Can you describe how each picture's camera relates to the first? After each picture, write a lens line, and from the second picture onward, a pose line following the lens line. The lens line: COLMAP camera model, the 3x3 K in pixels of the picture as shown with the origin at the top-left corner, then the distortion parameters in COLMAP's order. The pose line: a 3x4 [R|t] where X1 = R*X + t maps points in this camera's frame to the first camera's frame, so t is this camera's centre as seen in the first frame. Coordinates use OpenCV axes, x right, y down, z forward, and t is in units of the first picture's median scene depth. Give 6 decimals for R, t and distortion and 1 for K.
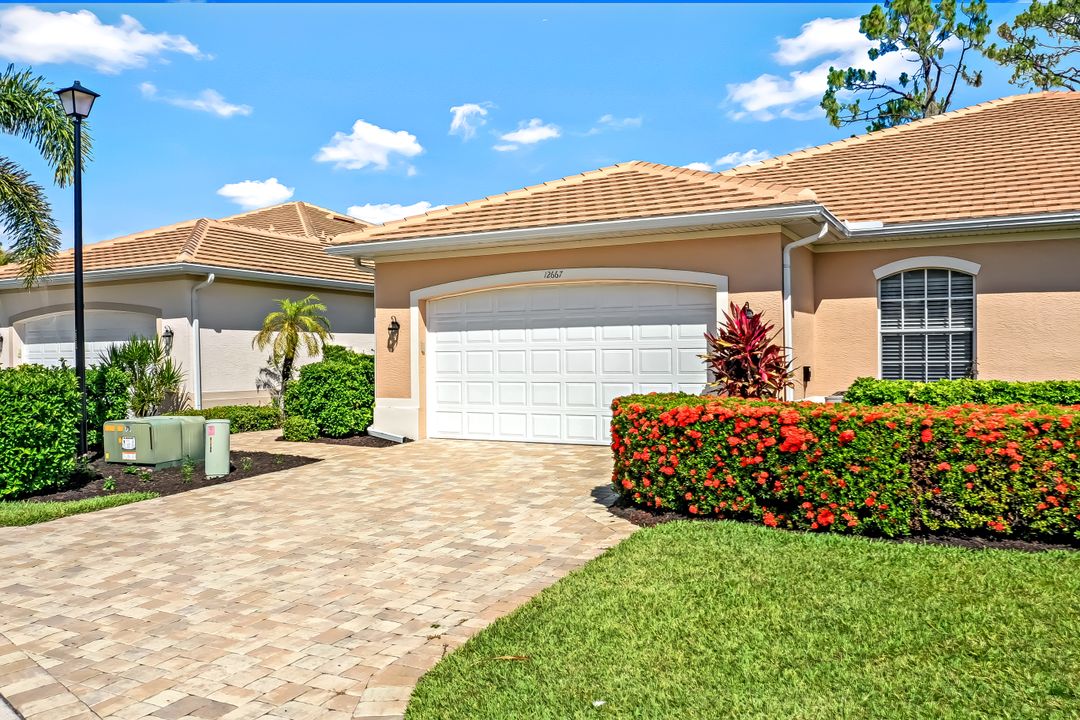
lens RADIAL K [[868.5, 0, 530.7], [0, 868.5, 363.0], [0, 0, 1]] dist [-0.022163, 0.004794]
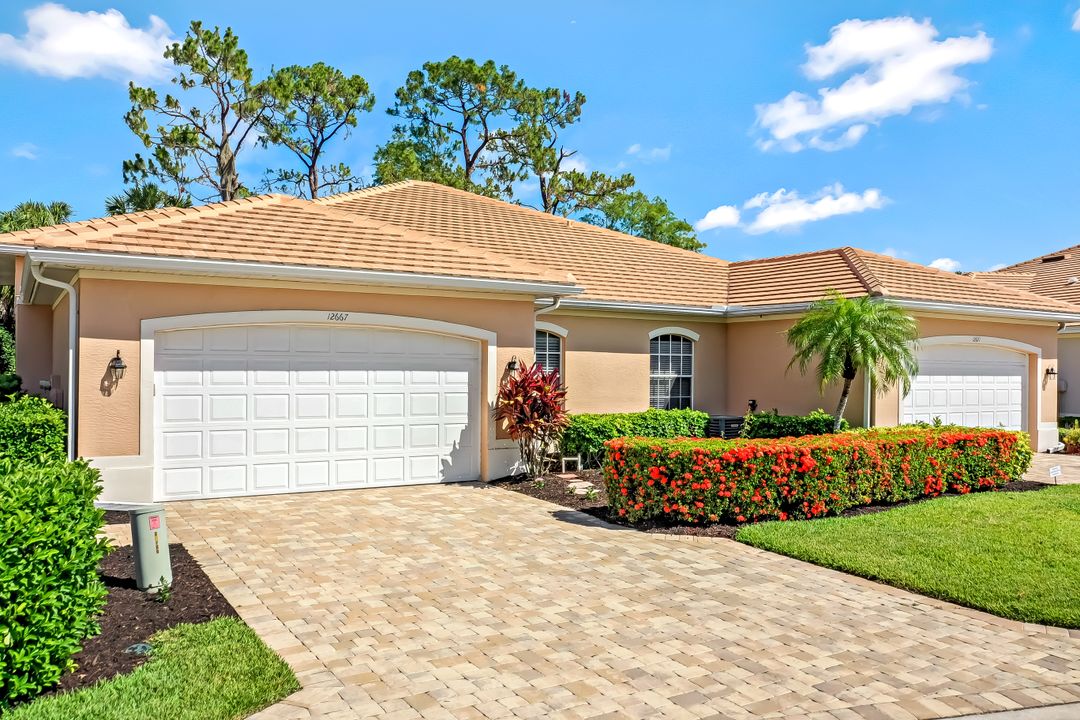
lens RADIAL K [[868.5, 0, 530.7], [0, 868.5, 363.0], [0, 0, 1]] dist [-0.022163, 0.004794]
pose [[0.504347, 0.016927, 0.863335, -1.156143], [-0.007784, 0.999856, -0.015056, -0.061311], [-0.863466, 0.000874, 0.504407, 0.532642]]
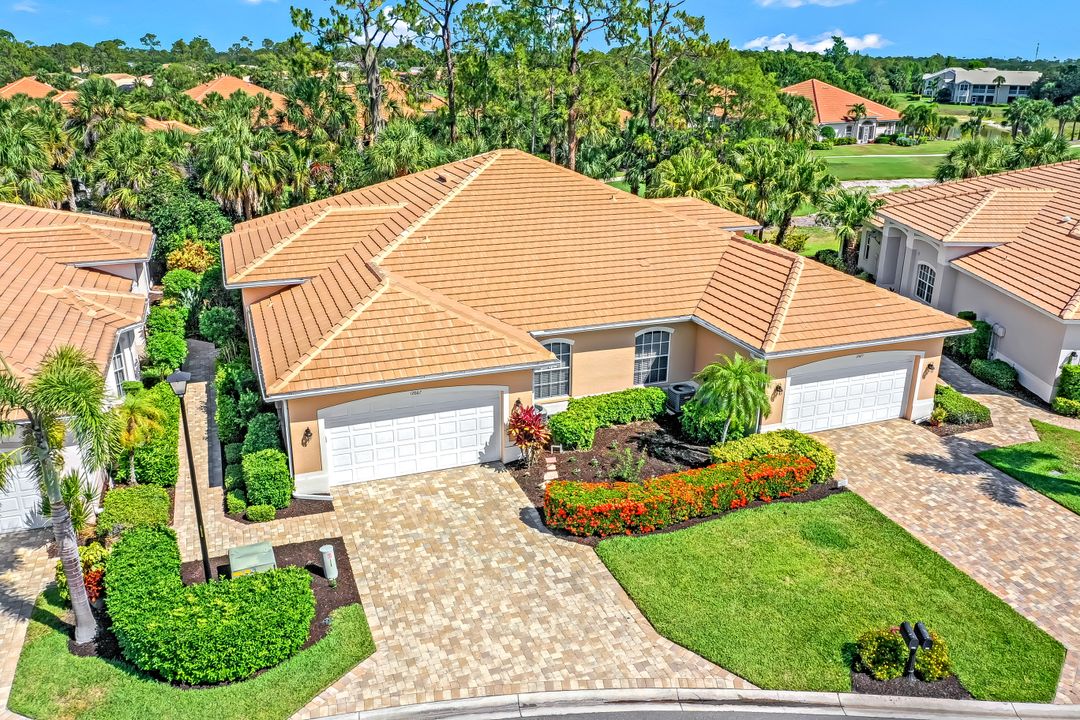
lens RADIAL K [[868.5, 0, 530.7], [0, 868.5, 363.0], [0, 0, 1]] dist [-0.022163, 0.004794]
pose [[0.665841, -0.251140, 0.702555, -1.758413], [-0.006050, 0.939797, 0.341680, -1.282502], [-0.746069, -0.231755, 0.624236, -0.479231]]
